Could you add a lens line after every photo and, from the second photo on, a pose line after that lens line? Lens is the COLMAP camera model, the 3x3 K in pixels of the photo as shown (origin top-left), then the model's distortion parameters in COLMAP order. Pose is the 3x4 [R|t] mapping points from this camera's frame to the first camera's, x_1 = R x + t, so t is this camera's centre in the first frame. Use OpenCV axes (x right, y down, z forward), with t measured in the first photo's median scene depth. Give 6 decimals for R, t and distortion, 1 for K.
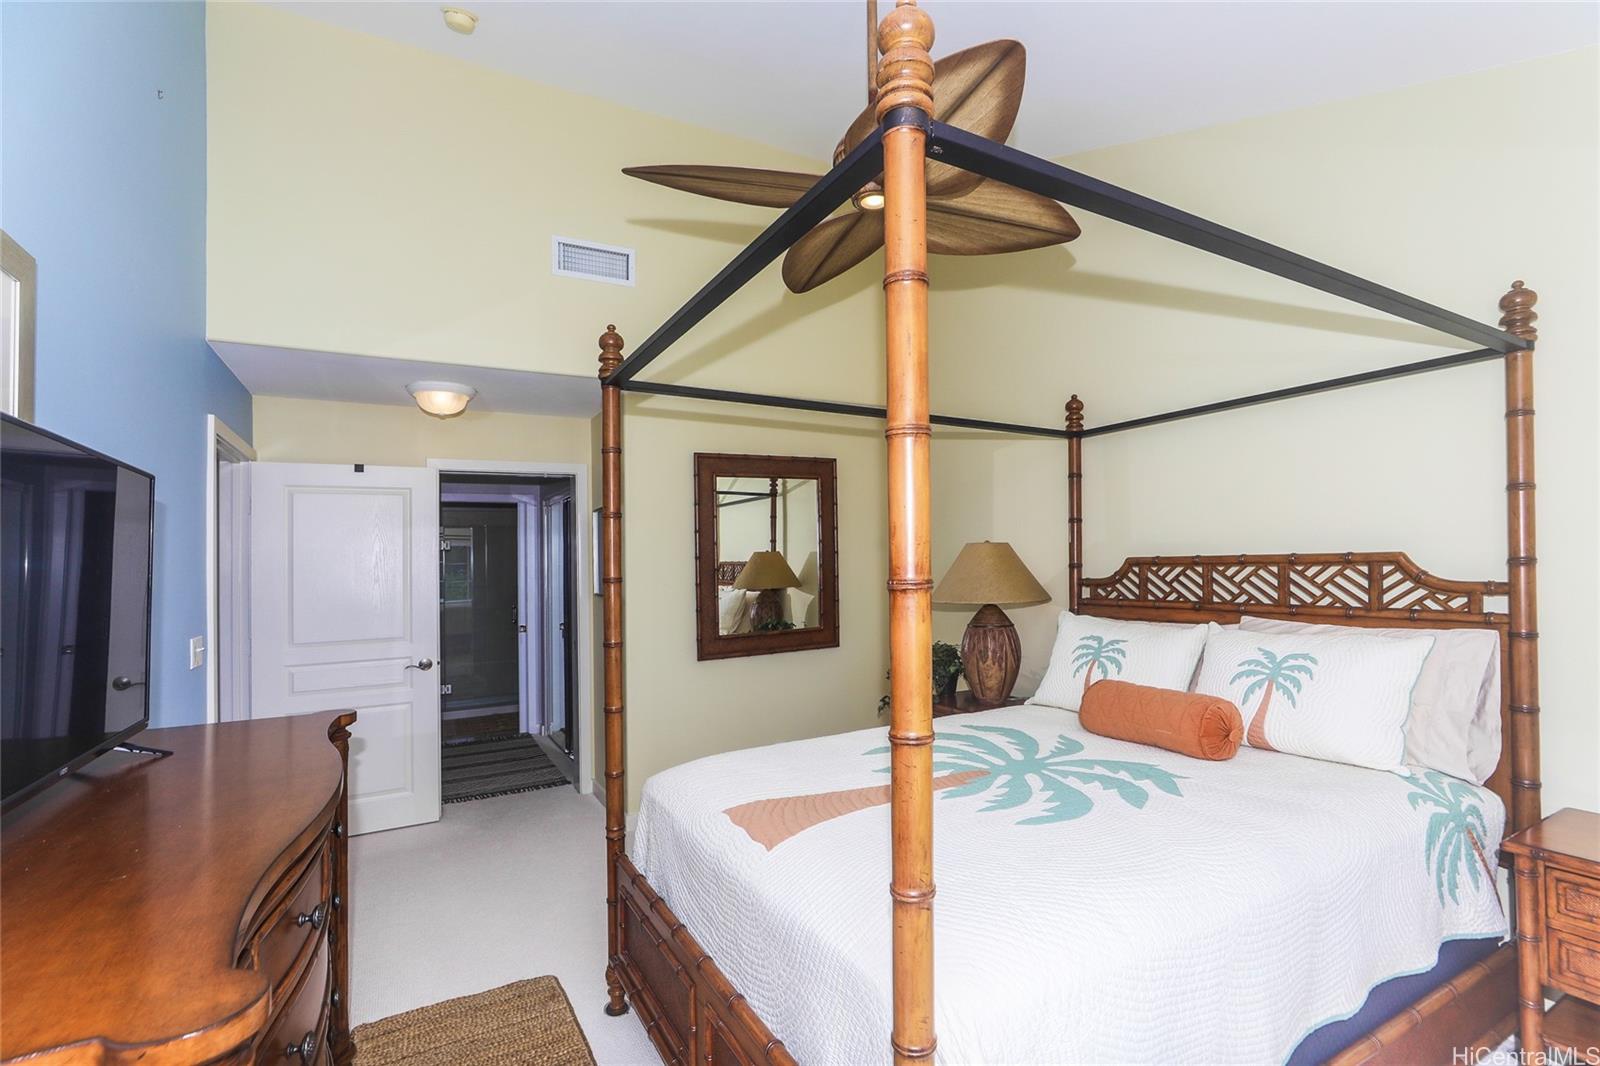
lens RADIAL K [[745.5, 0, 799.1], [0, 745.5, 555.3], [0, 0, 1]] dist [-0.002038, -0.000008]
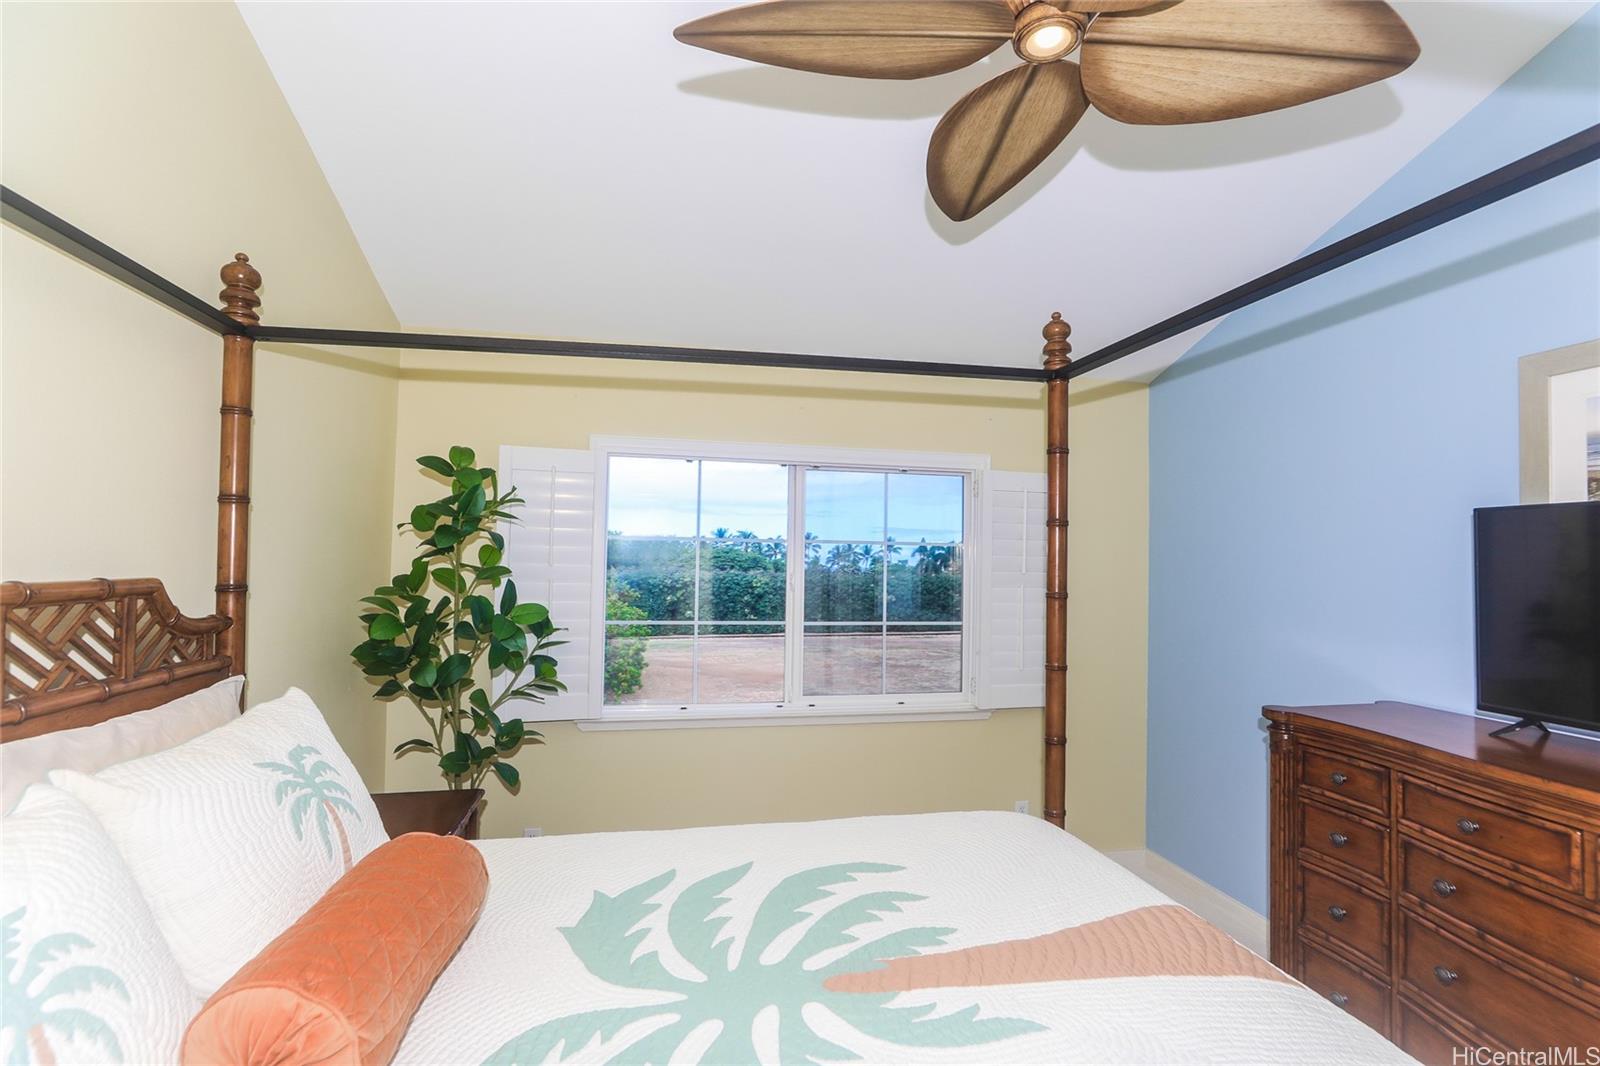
lens RADIAL K [[745.5, 0, 799.1], [0, 745.5, 555.3], [0, 0, 1]] dist [-0.002038, -0.000008]
pose [[-0.959282, 0.002687, 0.282438, 0.122296], [-0.006972, 0.999425, -0.033188, -0.007107], [-0.282365, -0.033806, -0.958711, 1.604318]]
